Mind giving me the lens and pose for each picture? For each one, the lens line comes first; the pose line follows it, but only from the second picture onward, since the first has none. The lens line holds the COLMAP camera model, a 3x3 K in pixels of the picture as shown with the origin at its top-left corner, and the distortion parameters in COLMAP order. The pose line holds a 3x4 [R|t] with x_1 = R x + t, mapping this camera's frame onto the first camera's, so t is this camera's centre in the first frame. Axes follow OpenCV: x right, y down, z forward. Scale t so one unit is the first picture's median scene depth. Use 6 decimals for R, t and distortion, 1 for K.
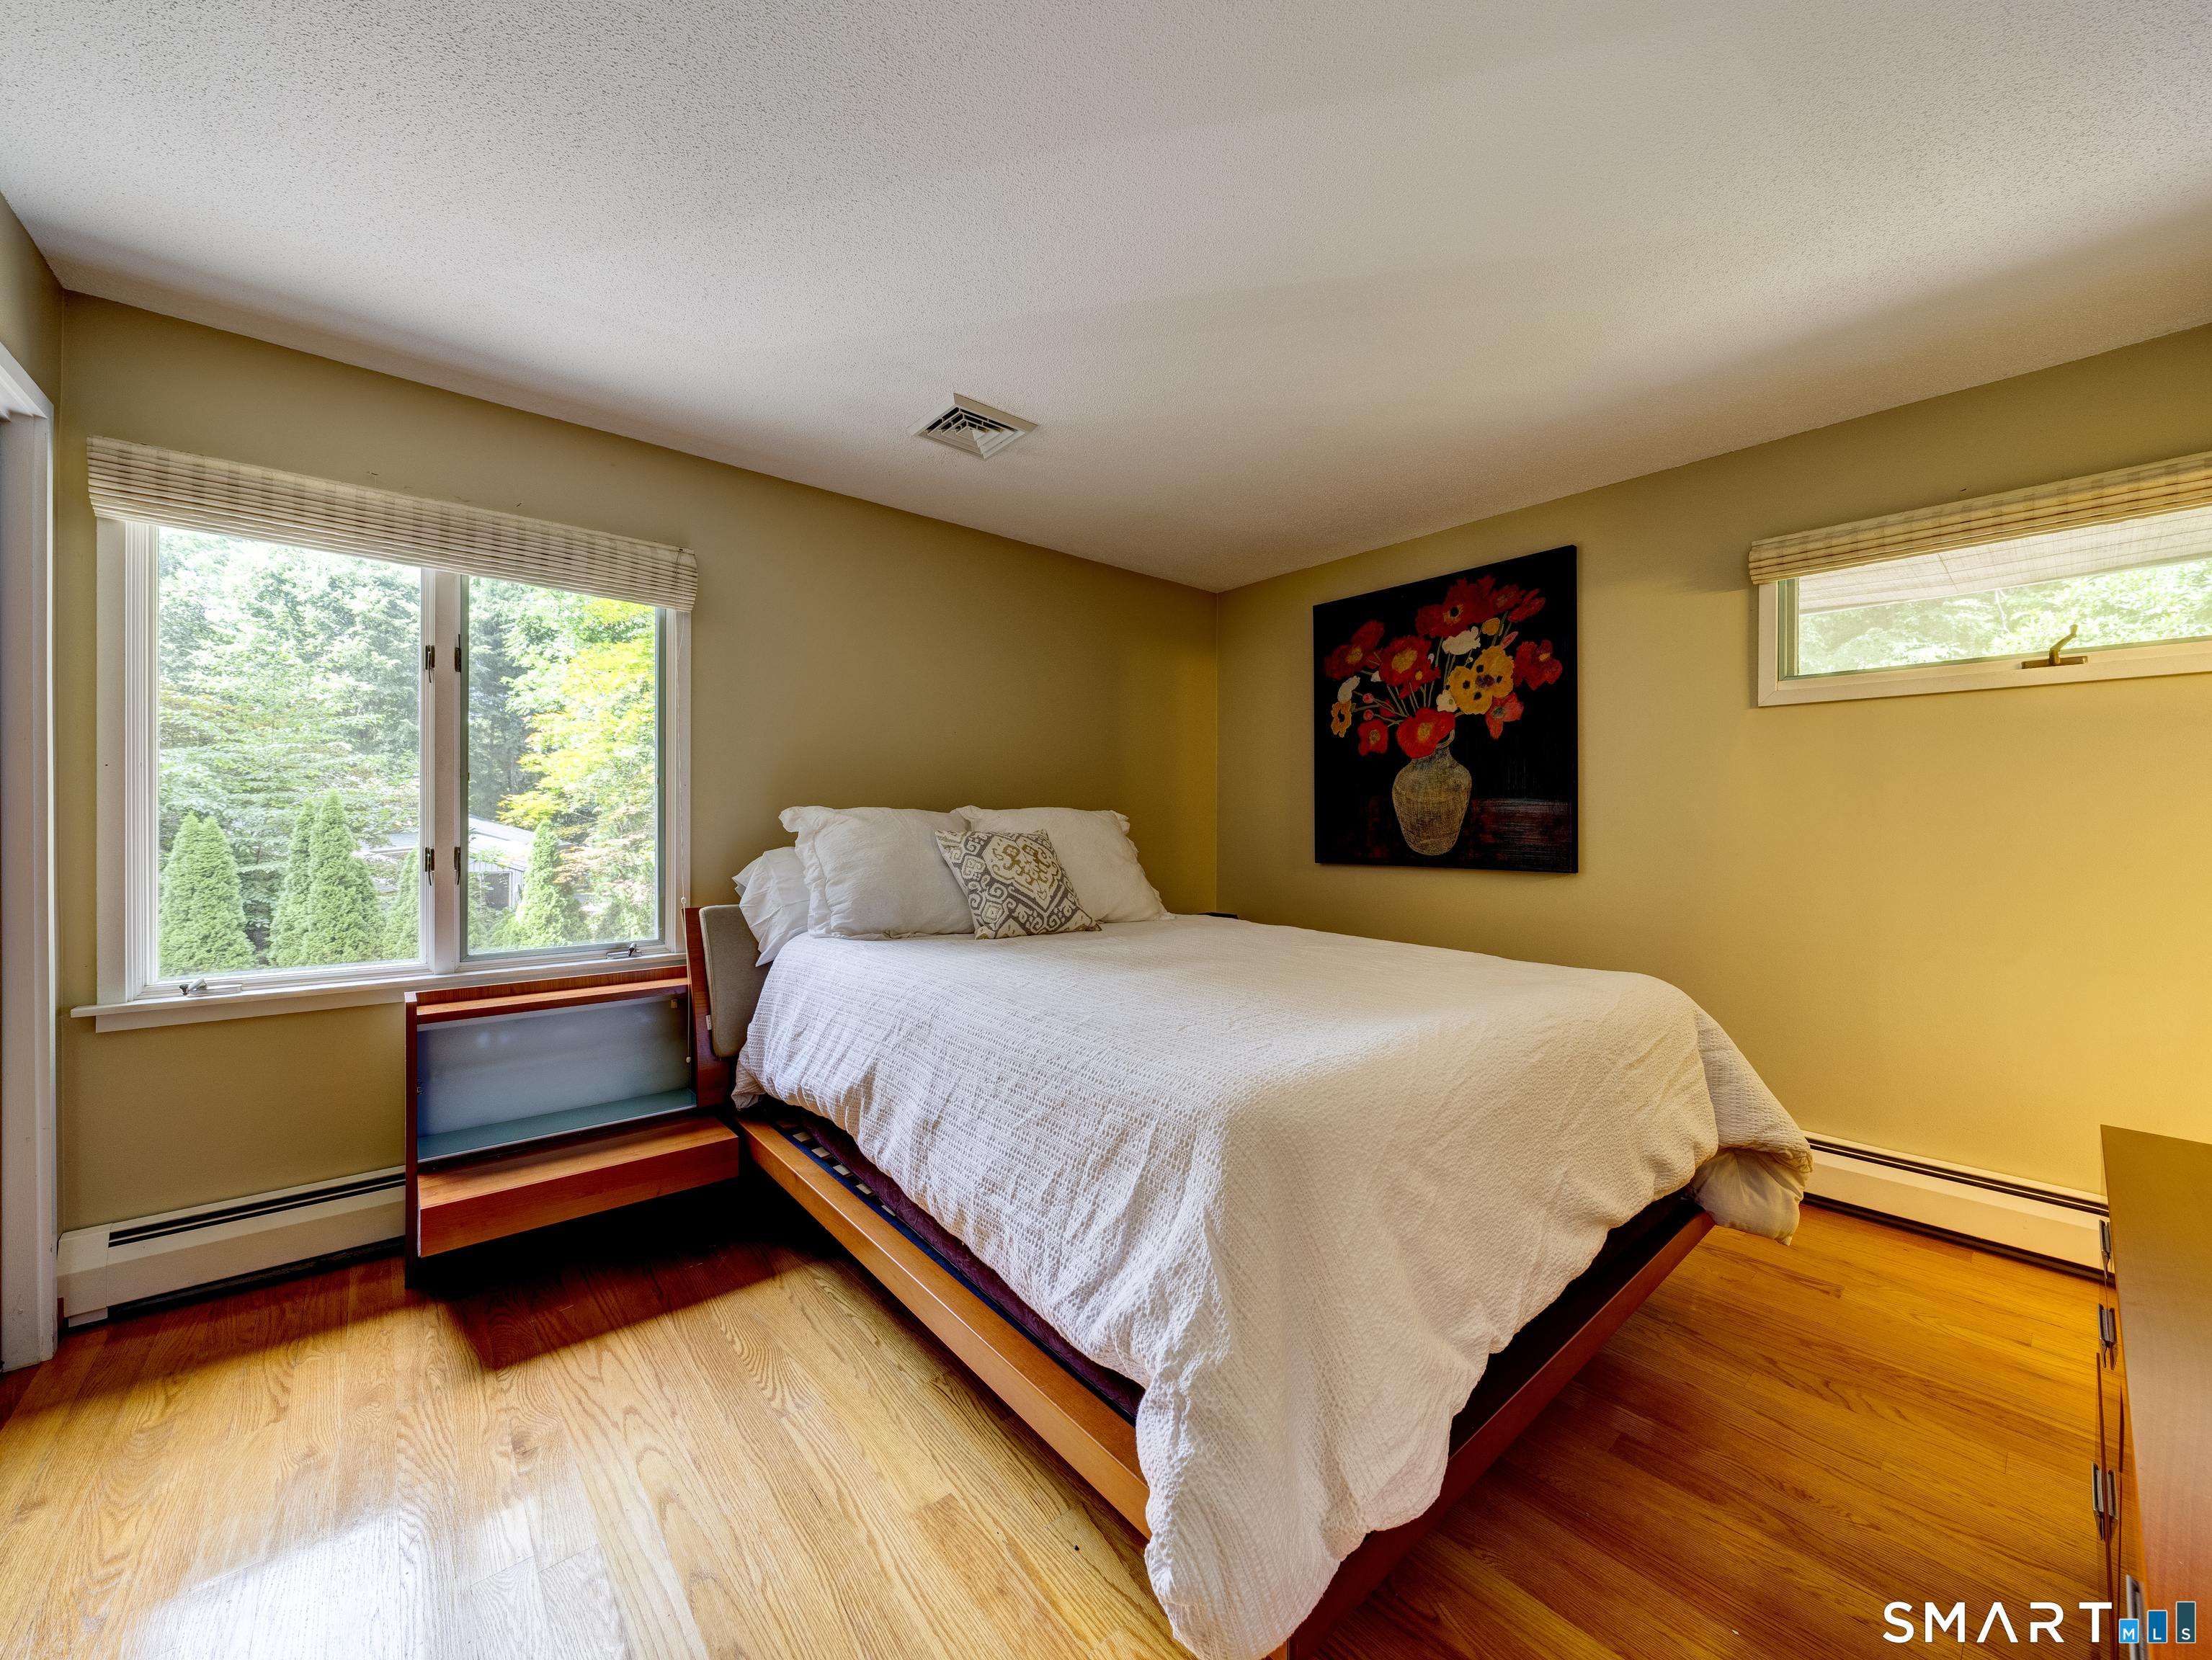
lens RADIAL K [[855.9, 0, 1114.8], [0, 855.9, 822.7], [0, 0, 1]] dist [-0.003901, -0.000481]
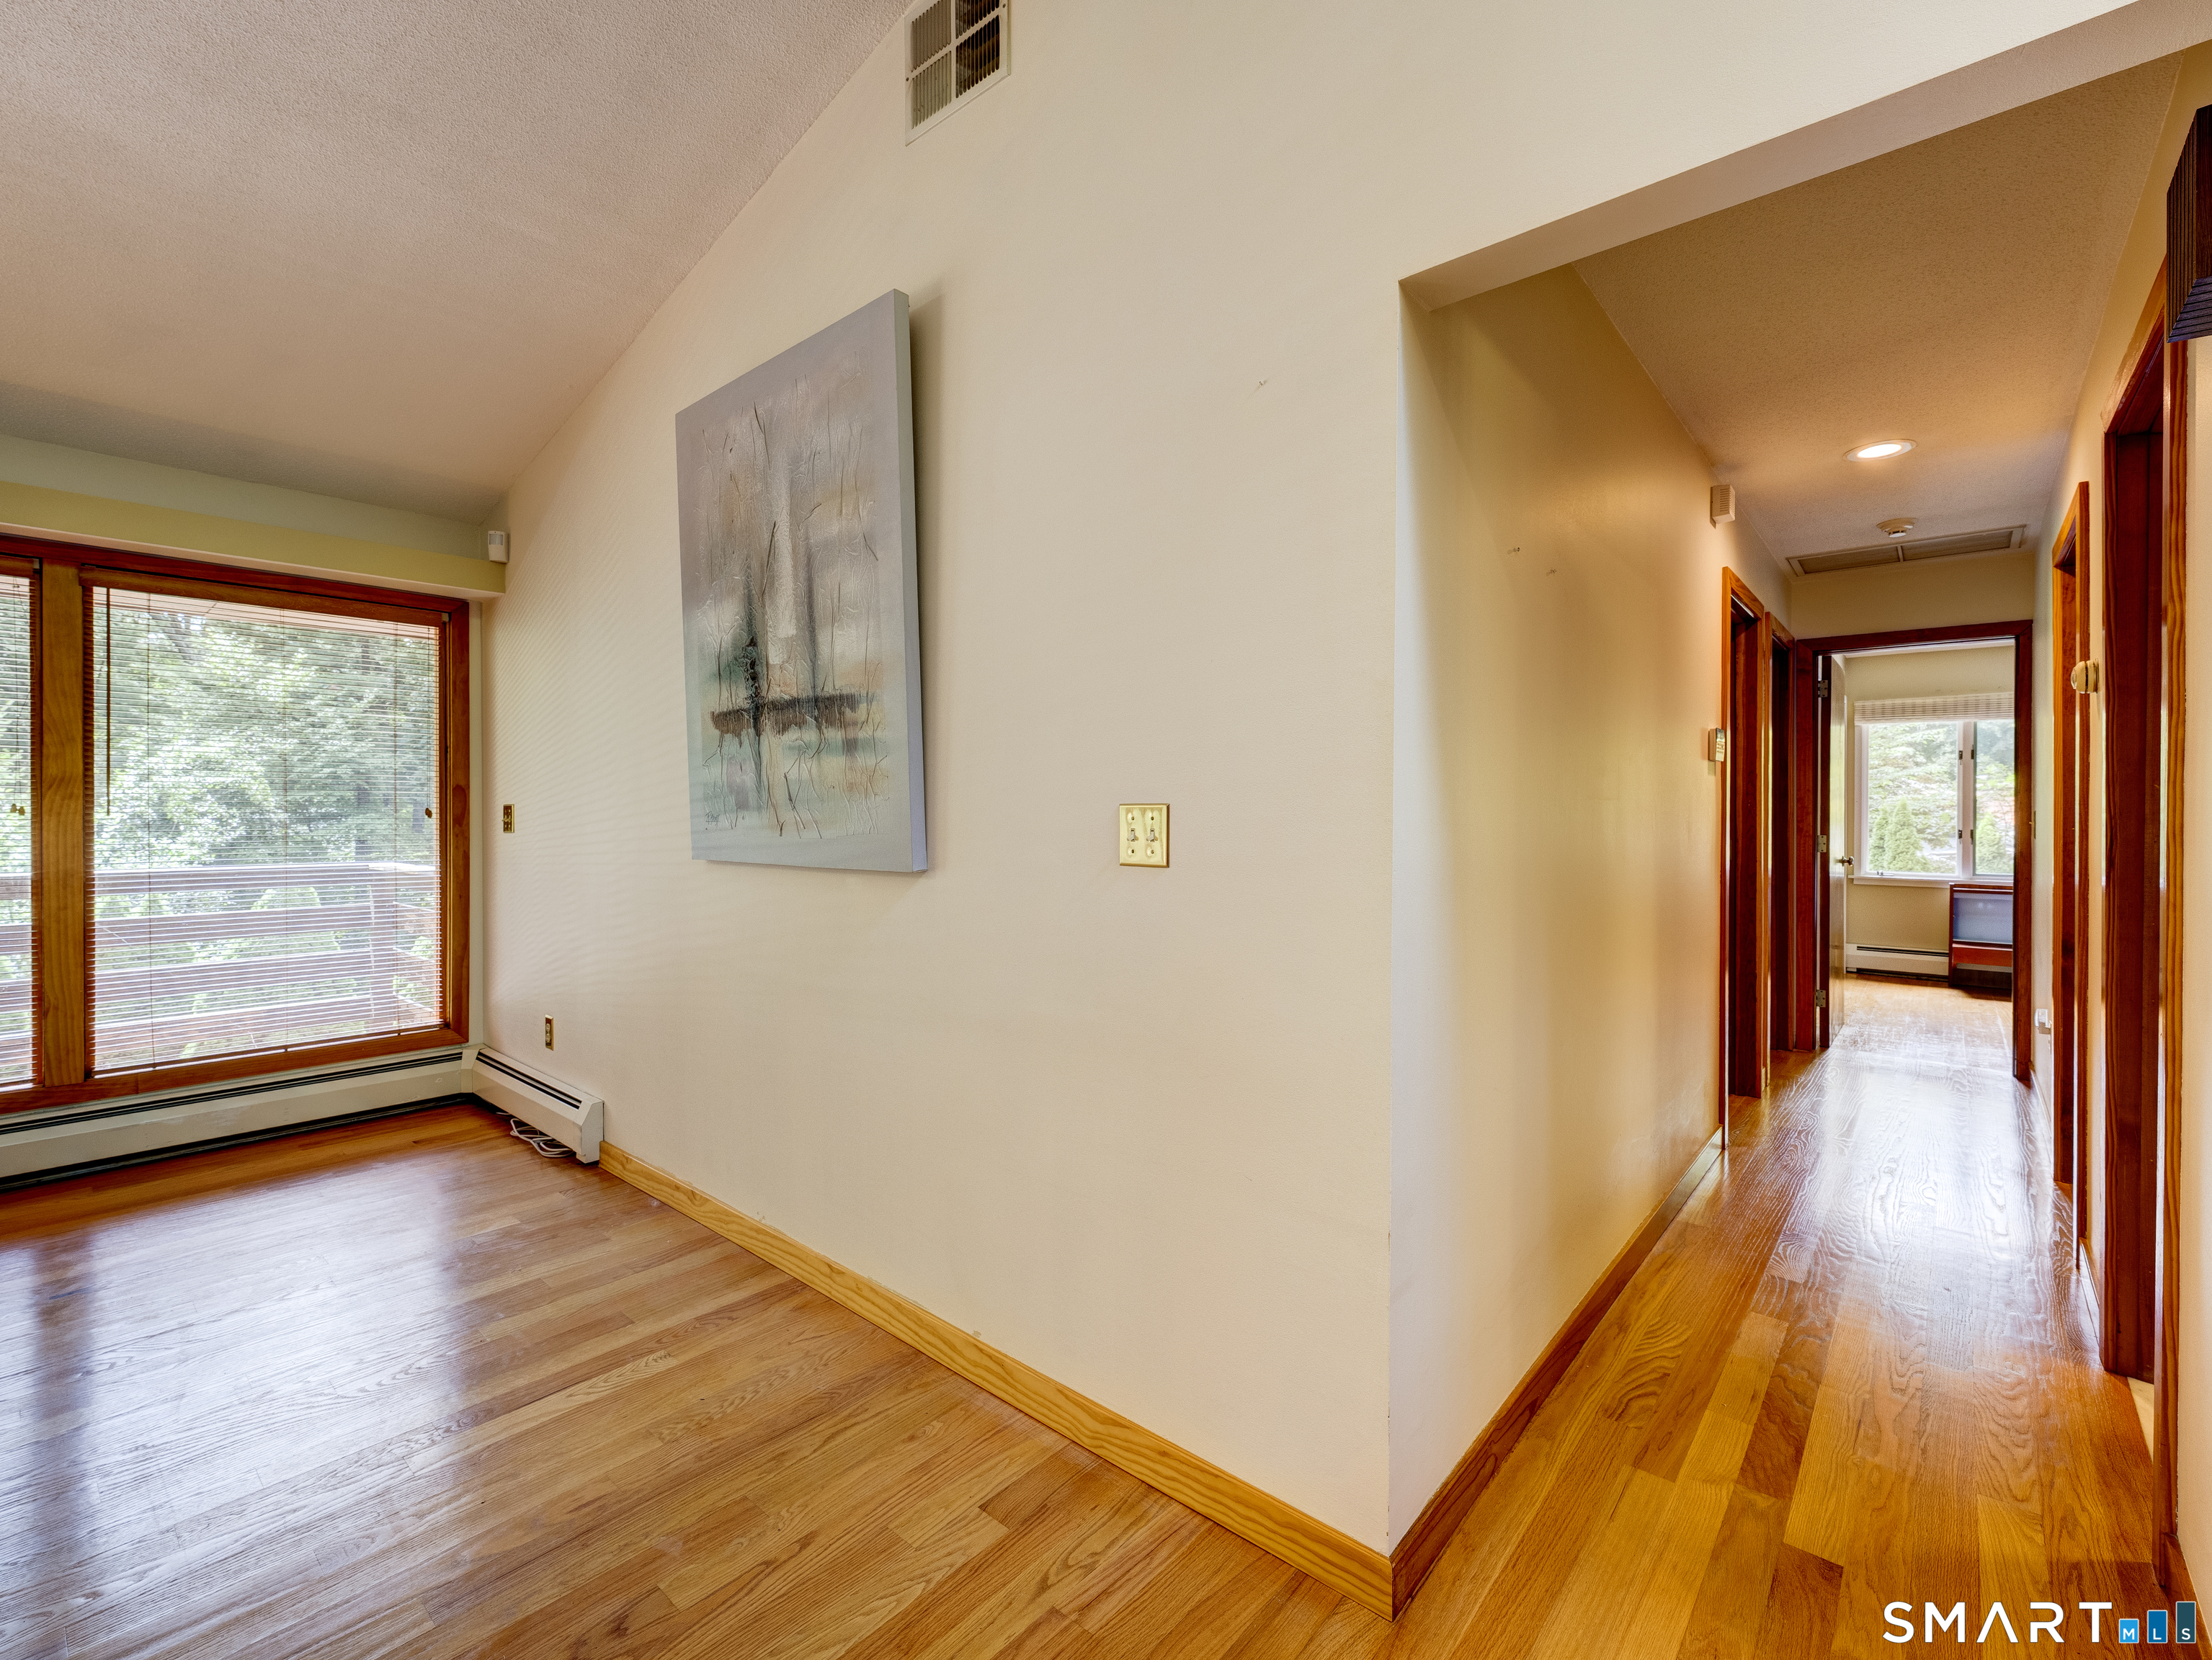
lens RADIAL K [[983.4, 0, 1103.9], [0, 983.4, 819.2], [0, 0, 1]] dist [-0.010199, 0.000592]
pose [[0.150404, 0.000068, -0.988625, 1.553467], [-0.009061, 0.999958, -0.001310, 0.022903], [0.988583, 0.009155, 0.150398, -1.803094]]
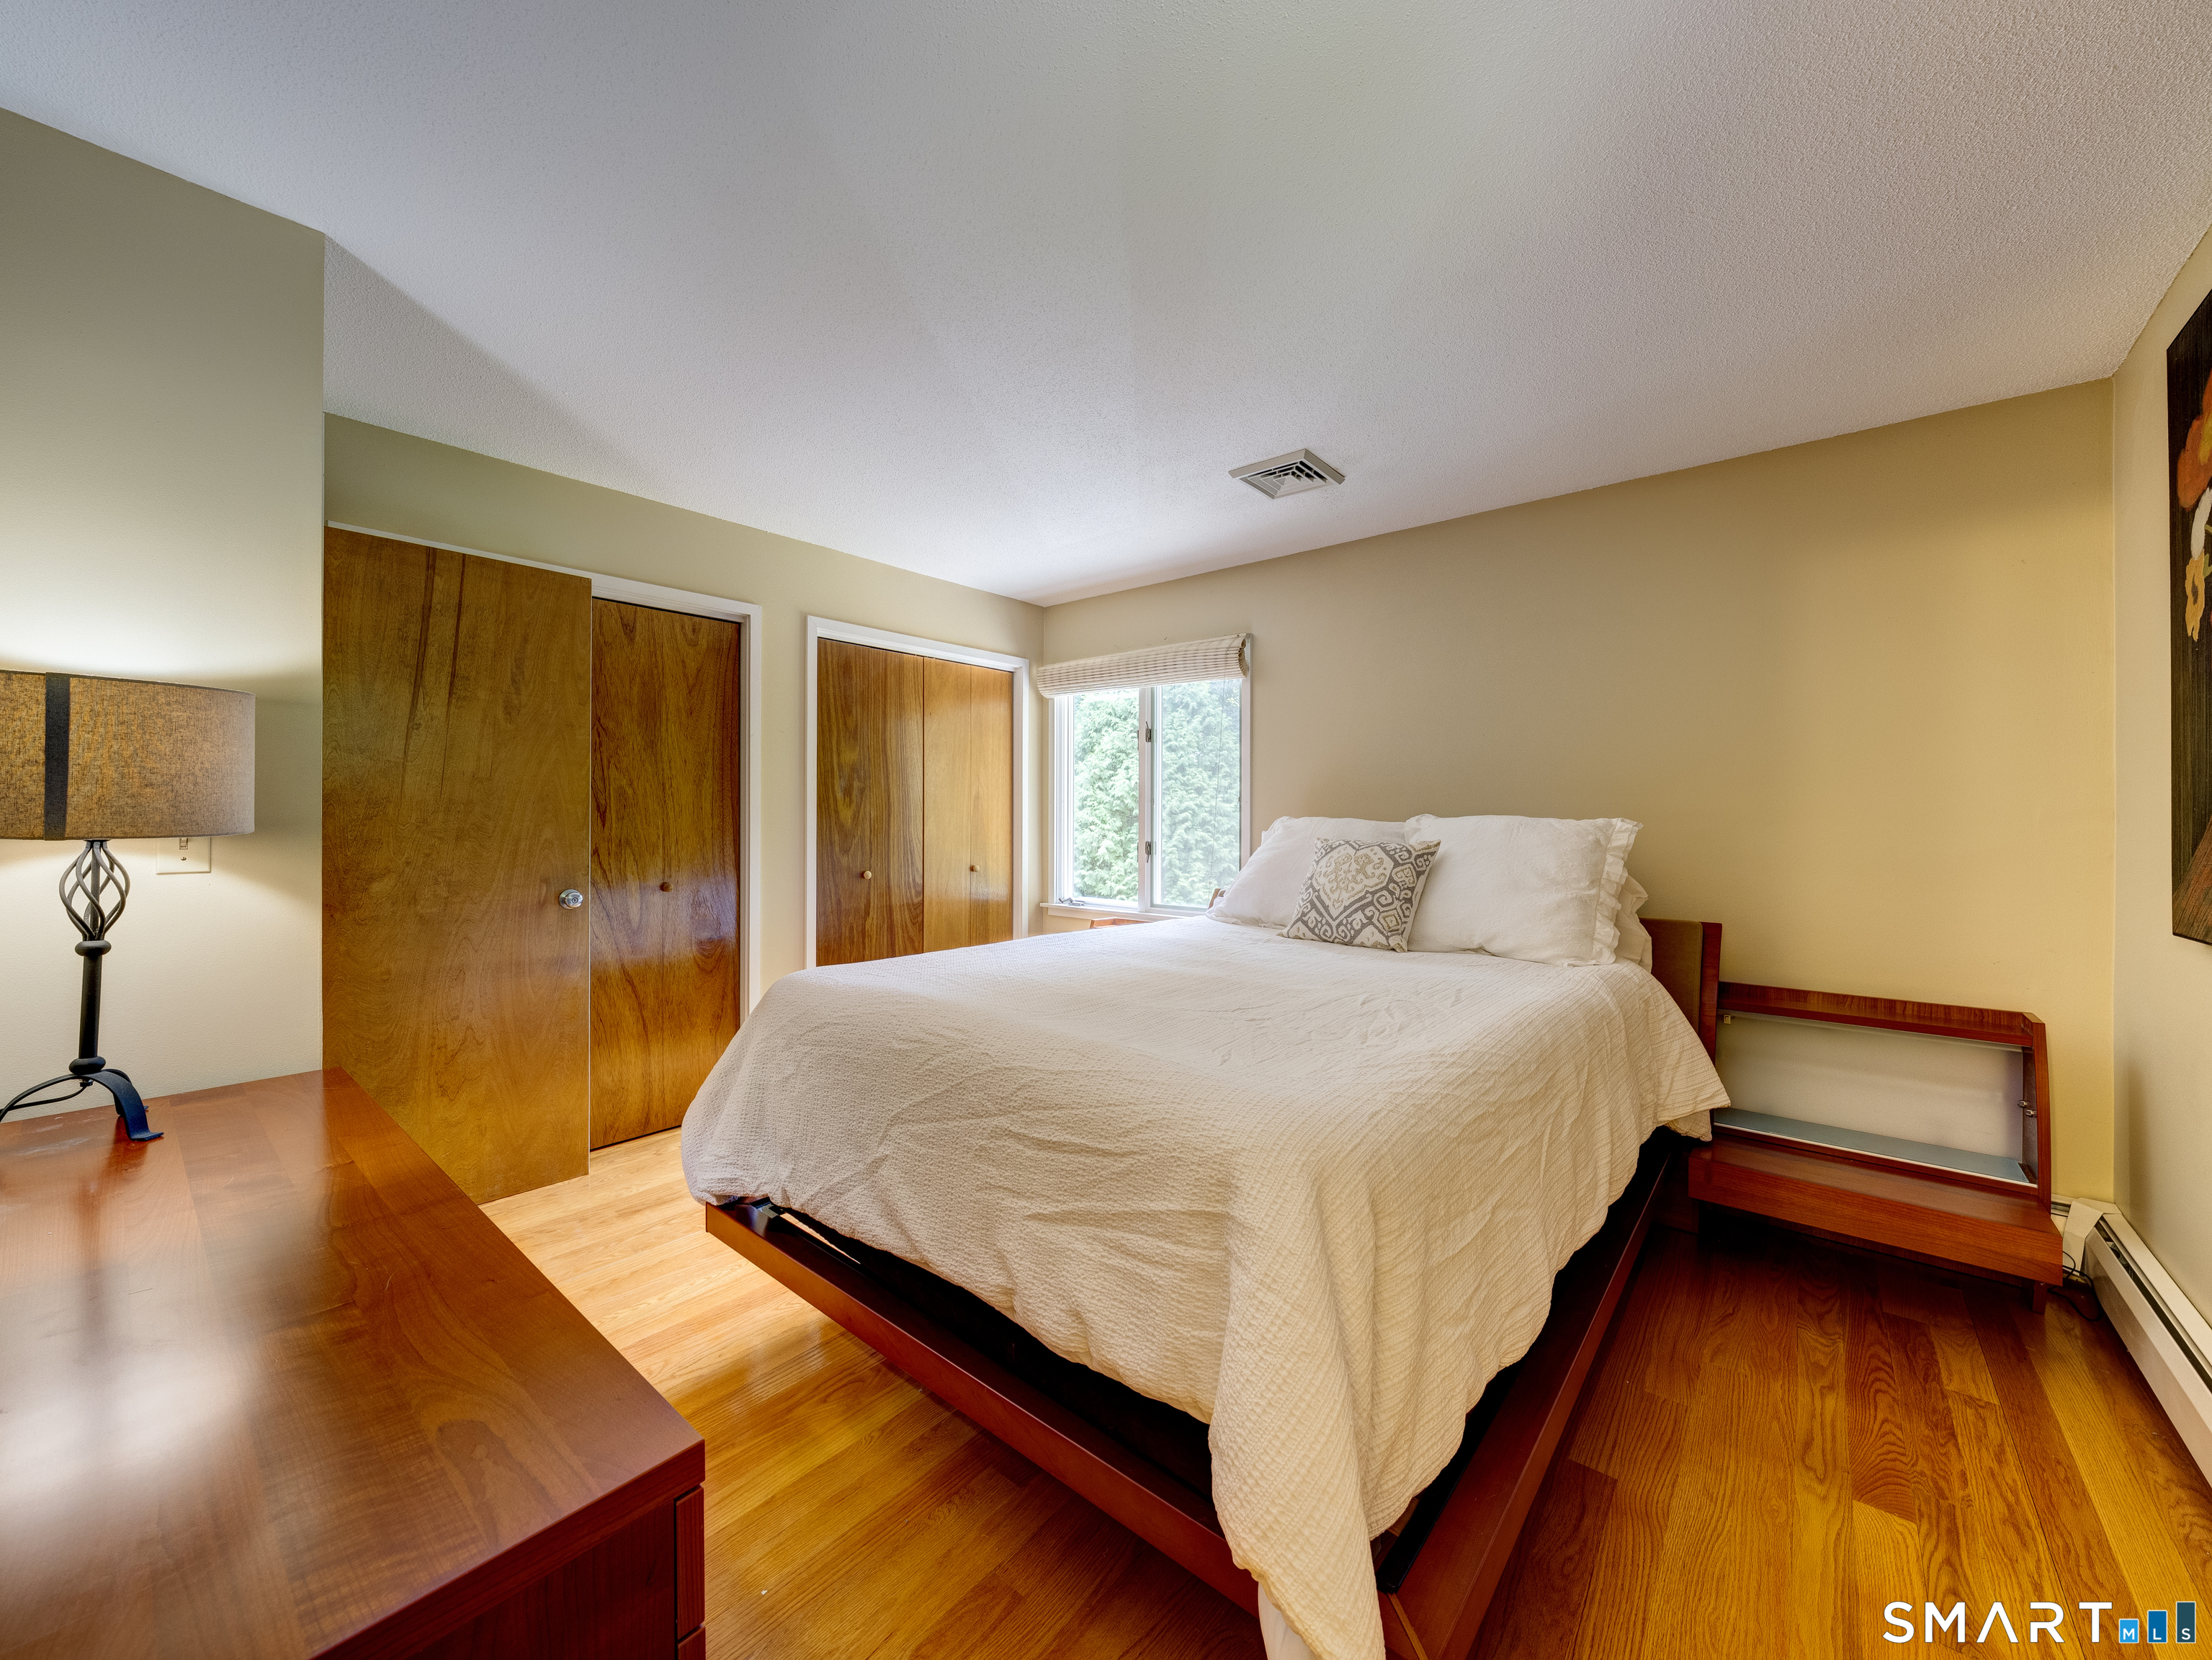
lens RADIAL K [[856.1, 0, 1104.9], [0, 856.1, 812.9], [0, 0, 1]] dist [-0.003901, -0.000481]
pose [[0.150410, -0.008852, -0.988584, 0.907520], [-0.008737, 0.999909, -0.010283, -0.009831], [0.988585, 0.010184, 0.150319, 0.609844]]
